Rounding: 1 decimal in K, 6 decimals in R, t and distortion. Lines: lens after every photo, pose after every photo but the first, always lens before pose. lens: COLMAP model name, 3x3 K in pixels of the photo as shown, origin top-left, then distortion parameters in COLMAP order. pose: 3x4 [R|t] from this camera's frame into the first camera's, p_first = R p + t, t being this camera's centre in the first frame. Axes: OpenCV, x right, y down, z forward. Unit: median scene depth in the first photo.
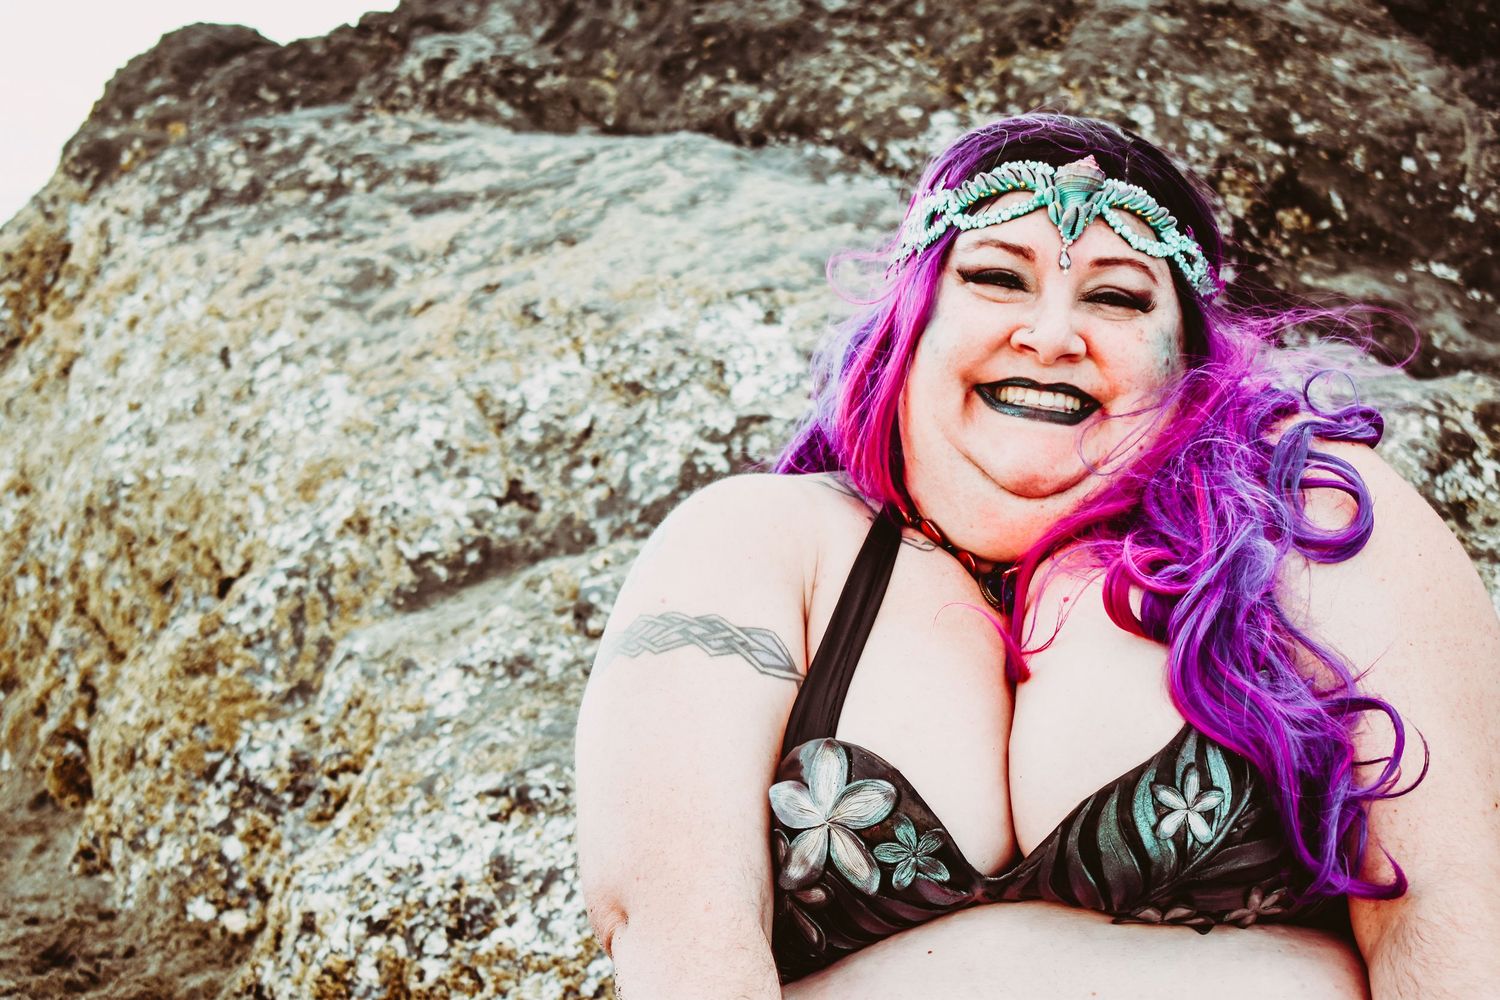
lens RADIAL K [[2996.6, 0, 750.0], [0, 2996.6, 500.0], [0, 0, 1]] dist [0.045050, -0.069066]
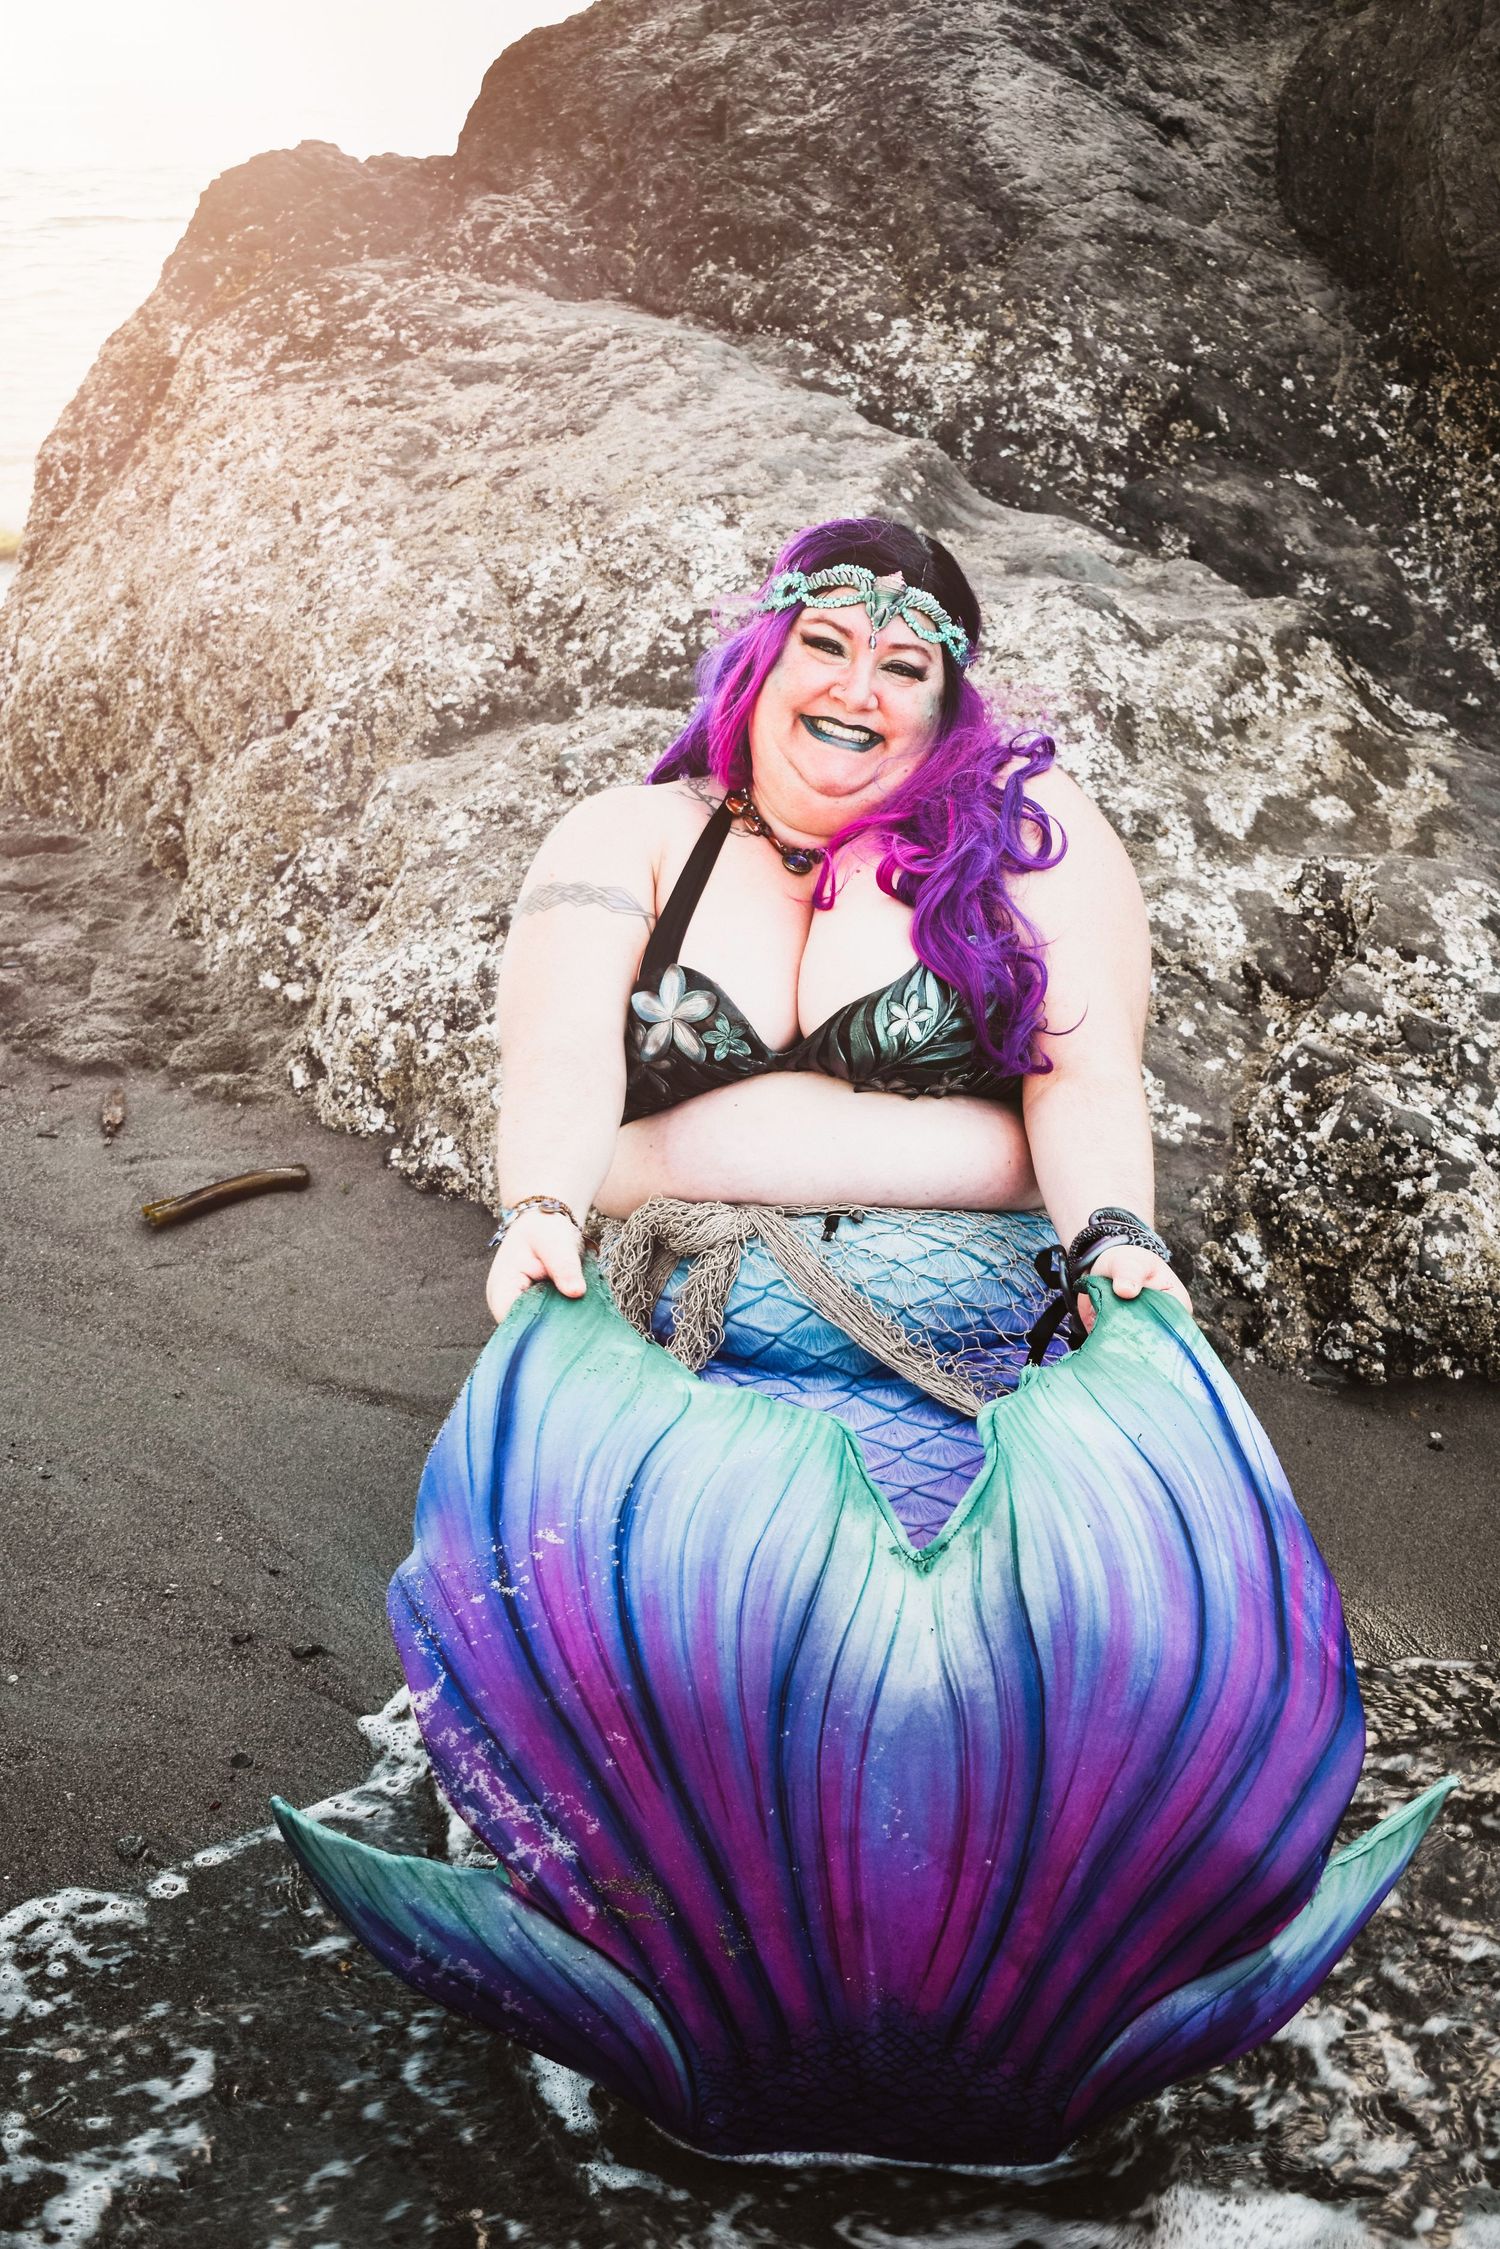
lens RADIAL K [[2830.8, 0, 750.0], [0, 2830.8, 1124.5], [0, 0, 1]] dist [-0.042499, -0.036257]
pose [[0.998698, 0.049493, -0.012372, 0.040741], [-0.045557, 0.974364, 0.220316, -0.073505], [0.022959, -0.219466, 0.975350, -0.192648]]
